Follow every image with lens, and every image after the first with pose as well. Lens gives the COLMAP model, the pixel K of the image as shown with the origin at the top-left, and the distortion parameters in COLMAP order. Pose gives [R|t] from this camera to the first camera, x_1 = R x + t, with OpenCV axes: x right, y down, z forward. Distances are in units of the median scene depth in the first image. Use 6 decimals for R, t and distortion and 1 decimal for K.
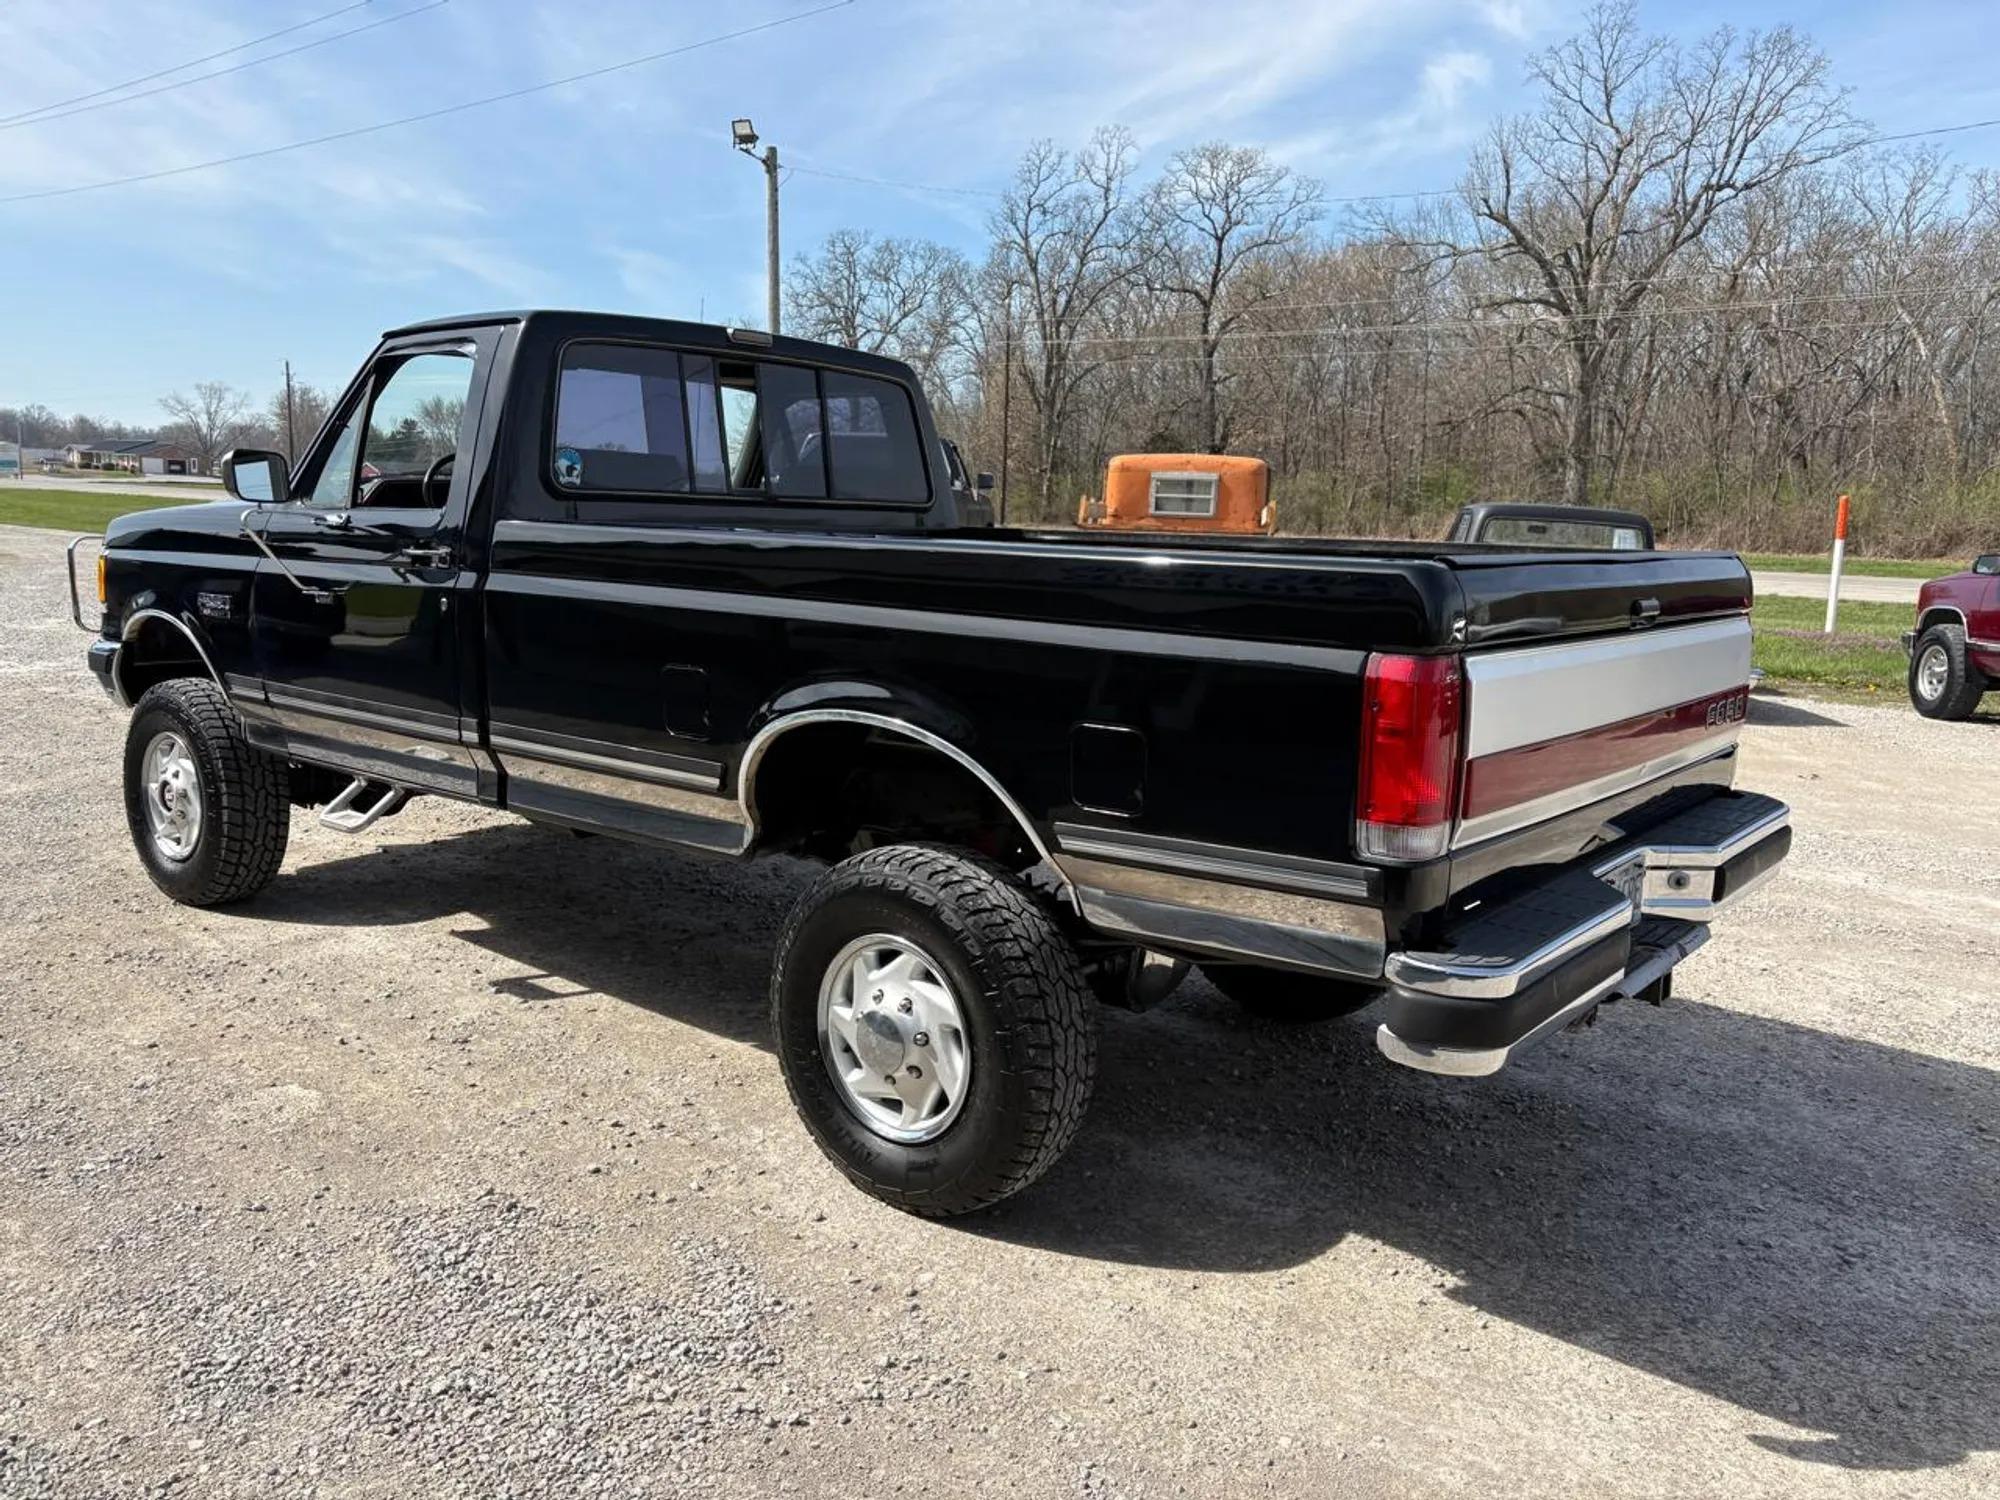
lens RADIAL K [[1502.4, 0, 1020.3], [0, 1502.4, 751.5], [0, 0, 1]] dist [0.065011, -0.080432]
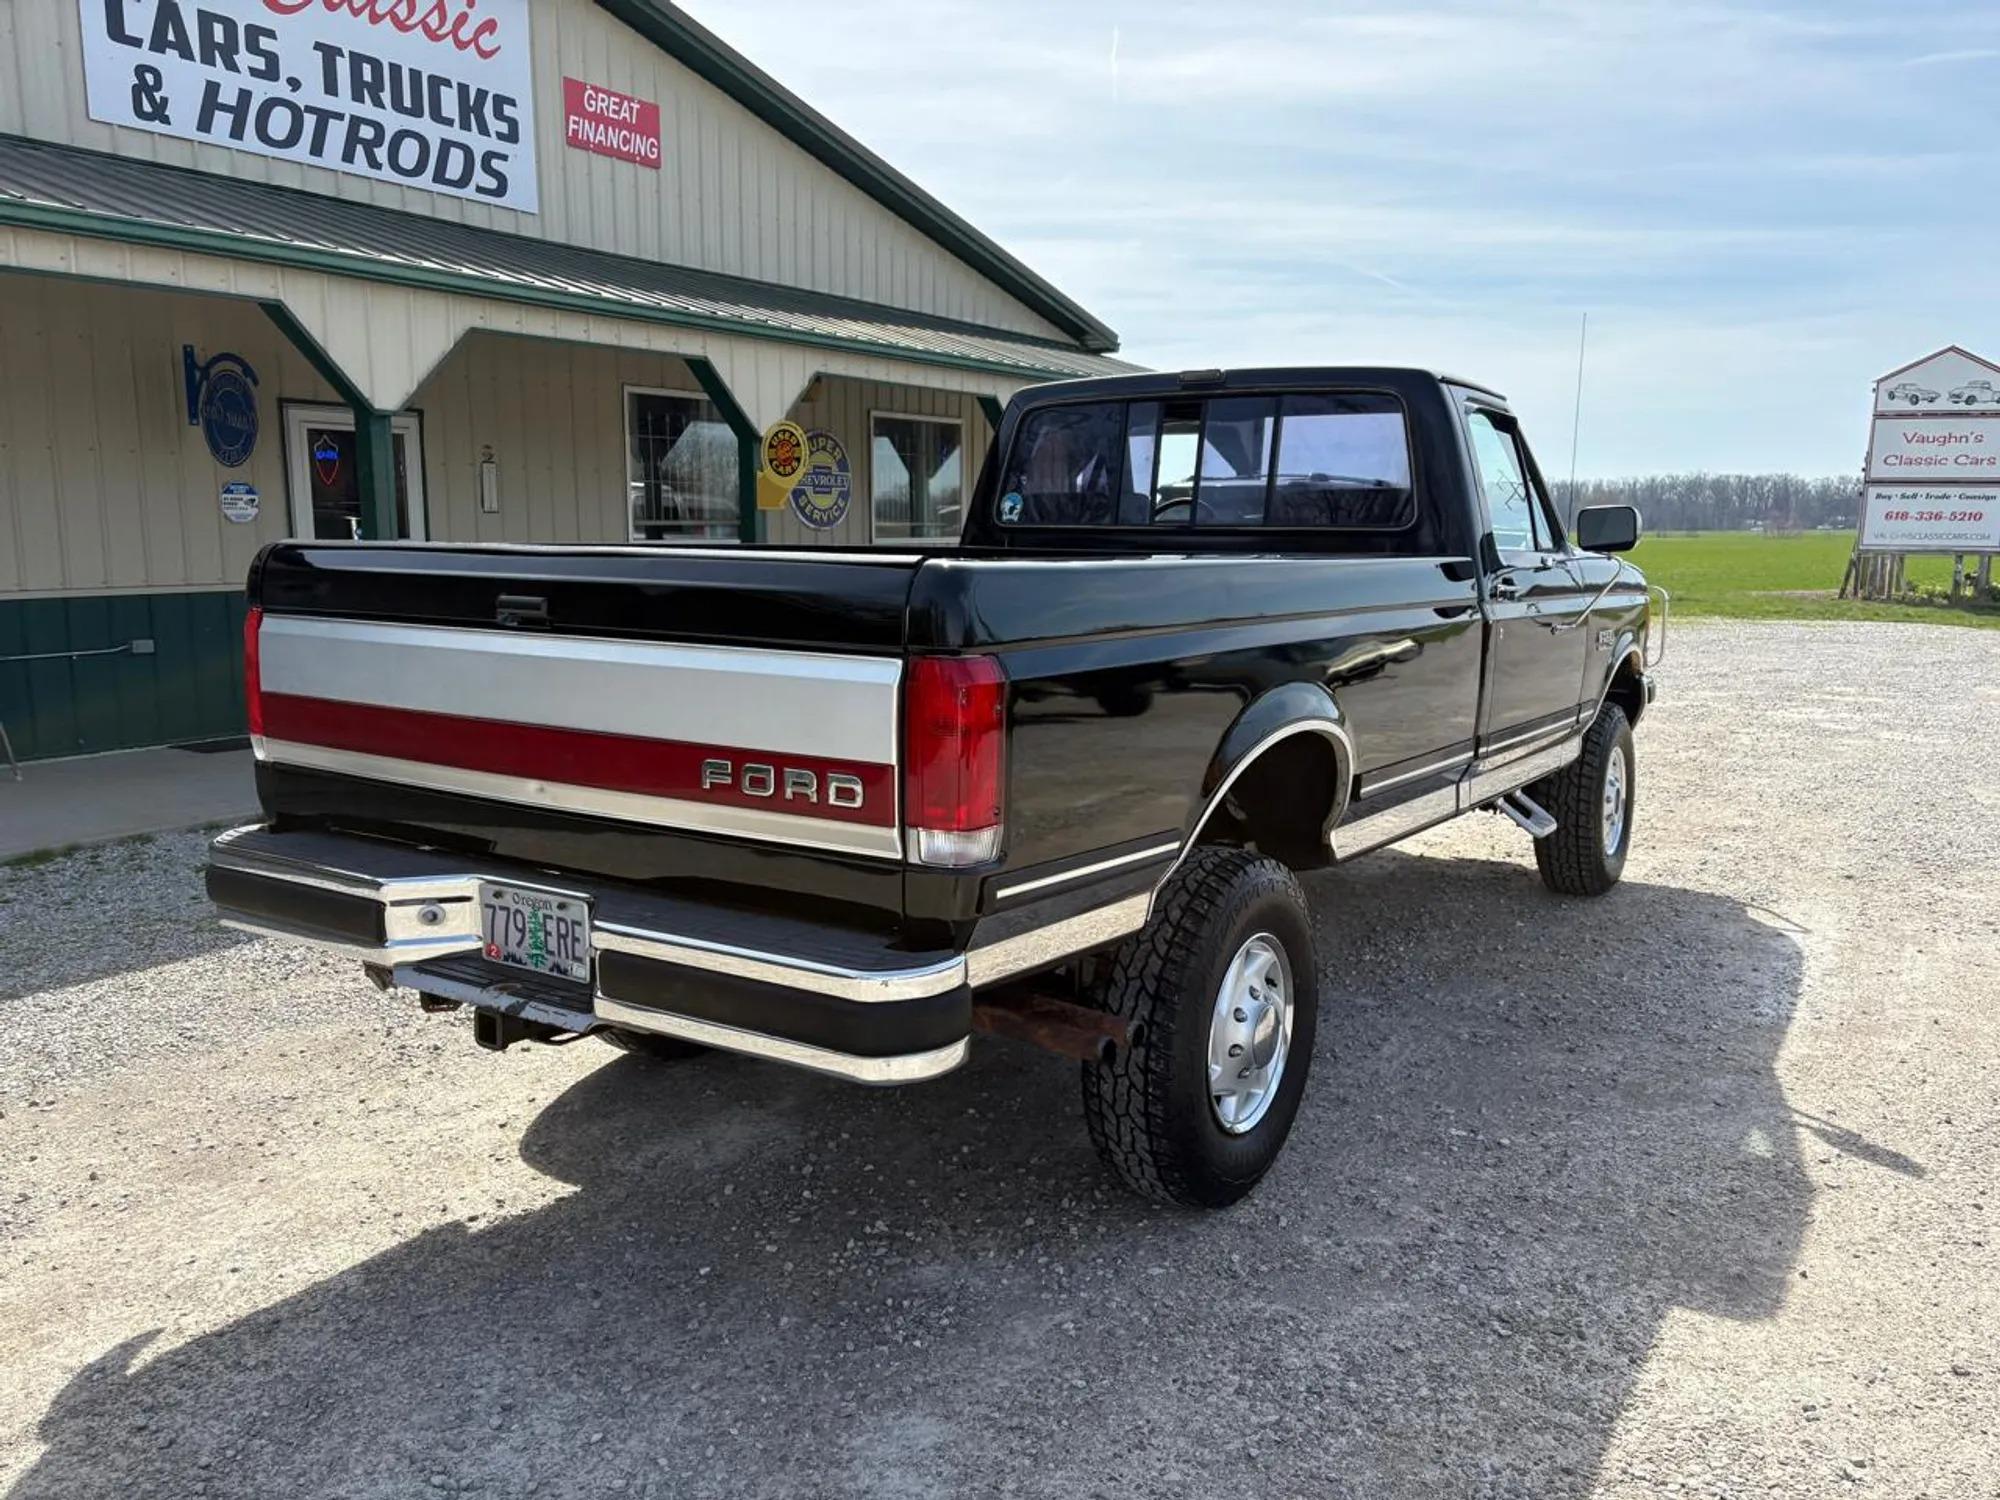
lens RADIAL K [[1502.4, 0, 1020.3], [0, 1502.4, 751.5], [0, 0, 1]] dist [0.065011, -0.080432]
pose [[0.100300, 0.114925, -0.988298, 0.243197], [-0.168773, 0.980877, 0.096933, -0.026594], [0.980538, 0.157076, 0.117778, 0.217090]]
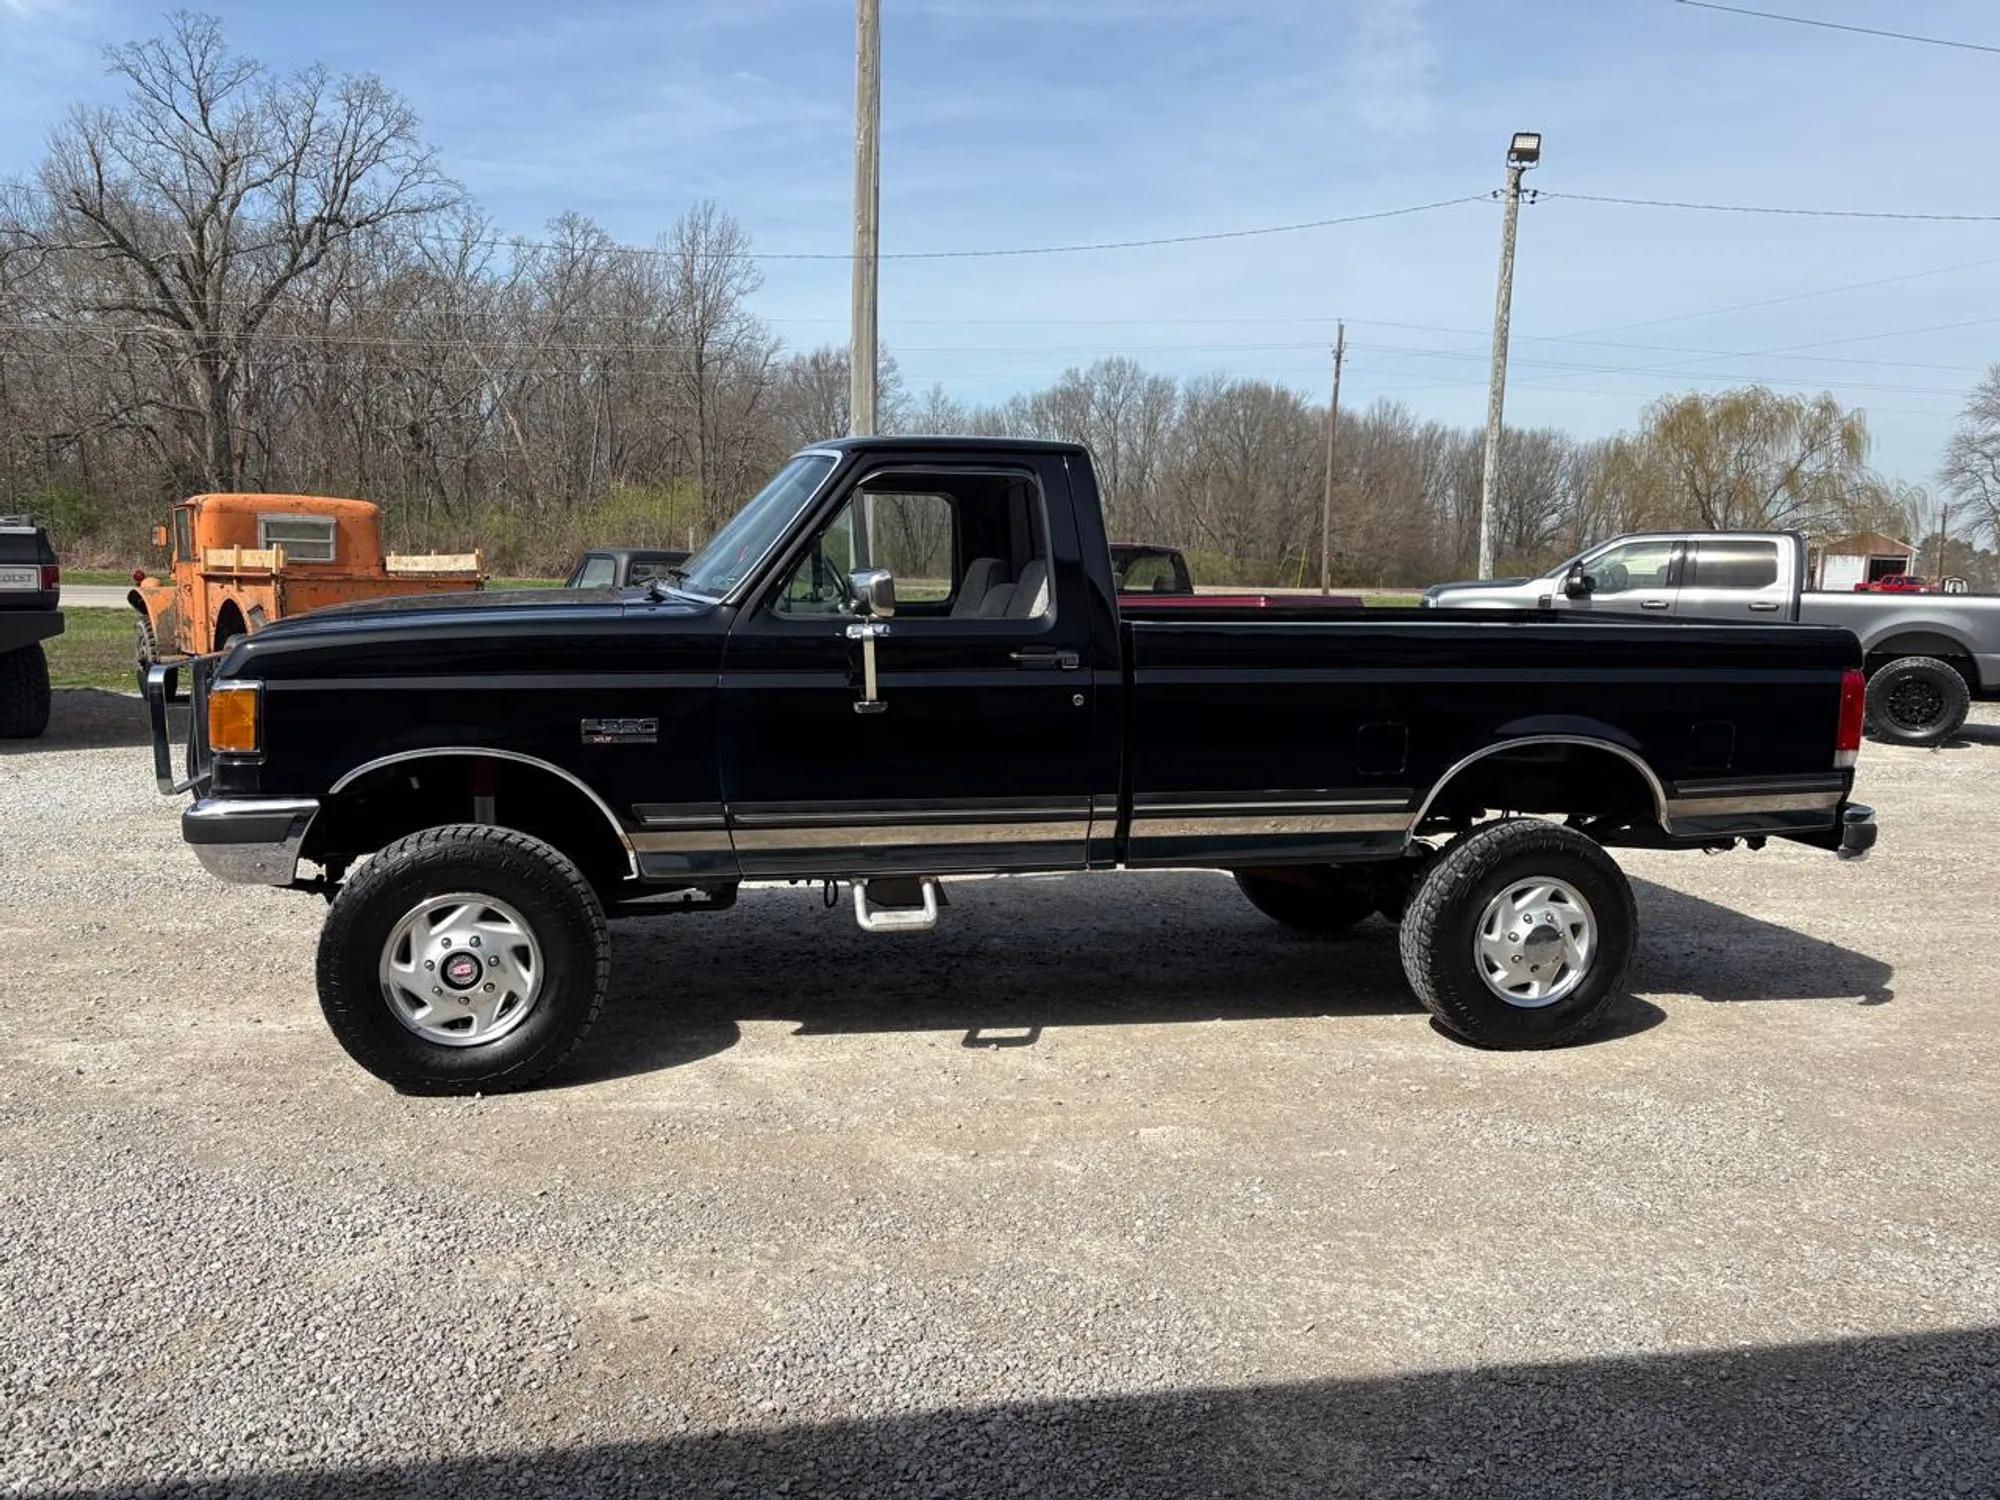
lens RADIAL K [[1496.3, 0, 991.6], [0, 1496.3, 748.4], [0, 0, 1]] dist [0.063327, -0.057700]
pose [[0.638214, -0.114787, 0.761253, -0.309970], [0.124661, 0.991181, 0.044944, -0.028845], [-0.759699, 0.066214, 0.646895, 0.076258]]
